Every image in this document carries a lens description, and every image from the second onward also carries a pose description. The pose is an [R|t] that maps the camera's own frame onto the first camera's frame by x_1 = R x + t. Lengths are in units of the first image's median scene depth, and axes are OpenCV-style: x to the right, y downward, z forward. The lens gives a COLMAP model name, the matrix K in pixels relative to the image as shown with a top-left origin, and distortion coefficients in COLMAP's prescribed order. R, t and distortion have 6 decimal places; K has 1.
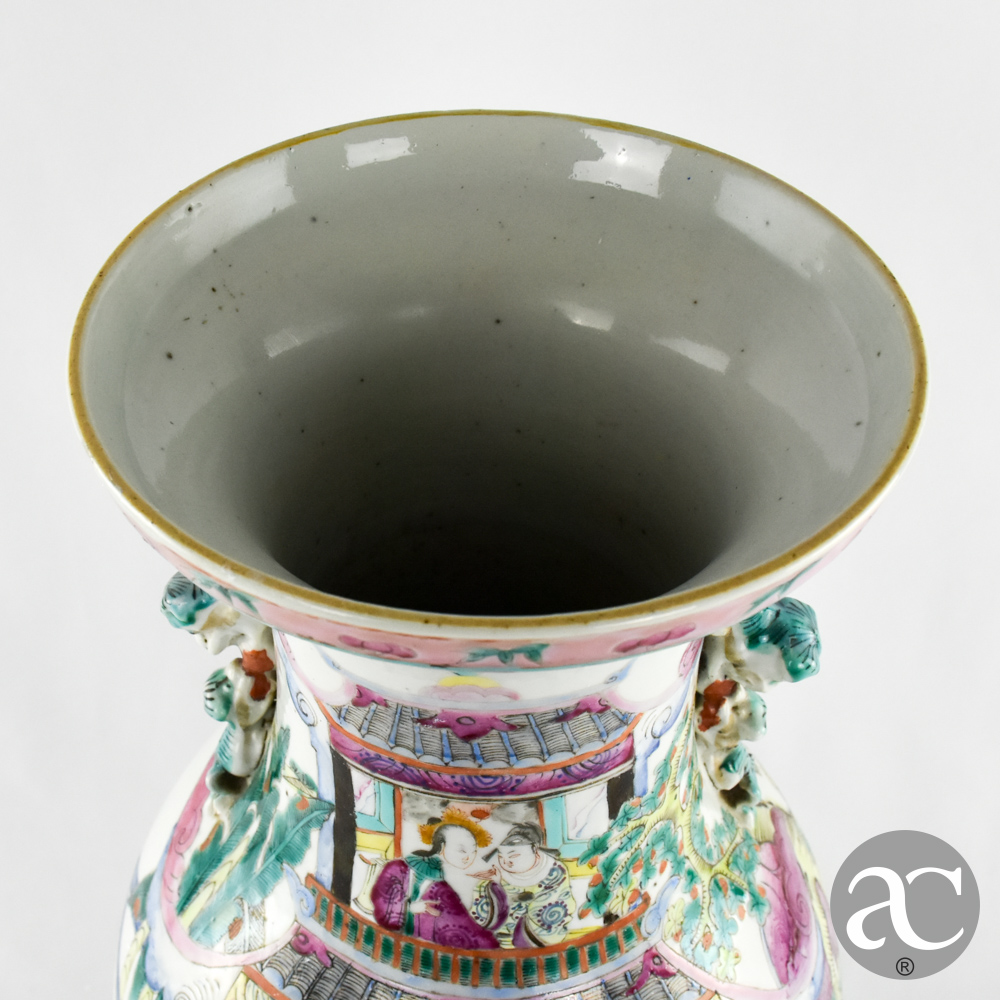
lens RADIAL K [[1913.2, 0, 423.6], [0, 1913.2, 500.4], [0, 0, 1]] dist [0.003732, 0.135715]
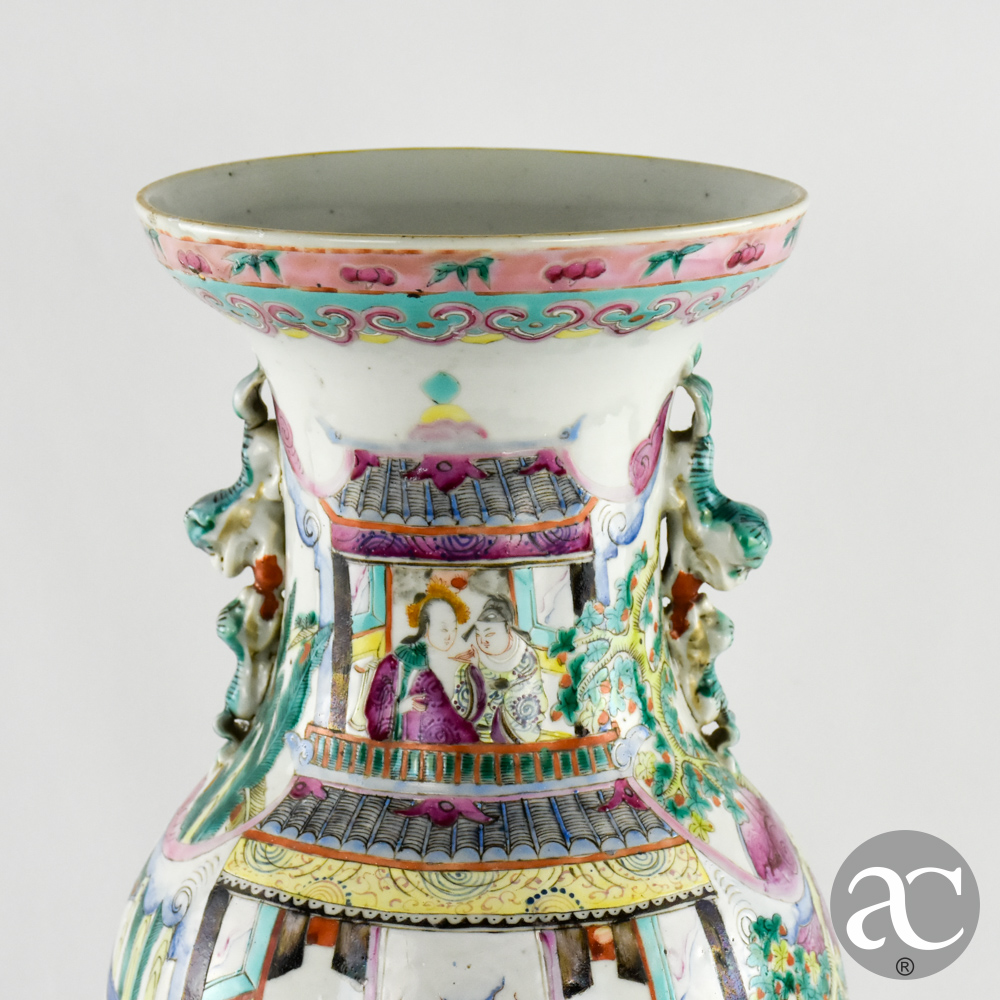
lens RADIAL K [[3434.9, 0, 500.0], [0, 3434.9, 500.0], [0, 0, 1]] dist [0.113369, 0.470788]
pose [[0.999915, 0.000159, -0.013051, 0.078337], [-0.006455, 0.875067, -0.483960, 1.082594], [0.011343, 0.484003, 0.874993, -0.811597]]
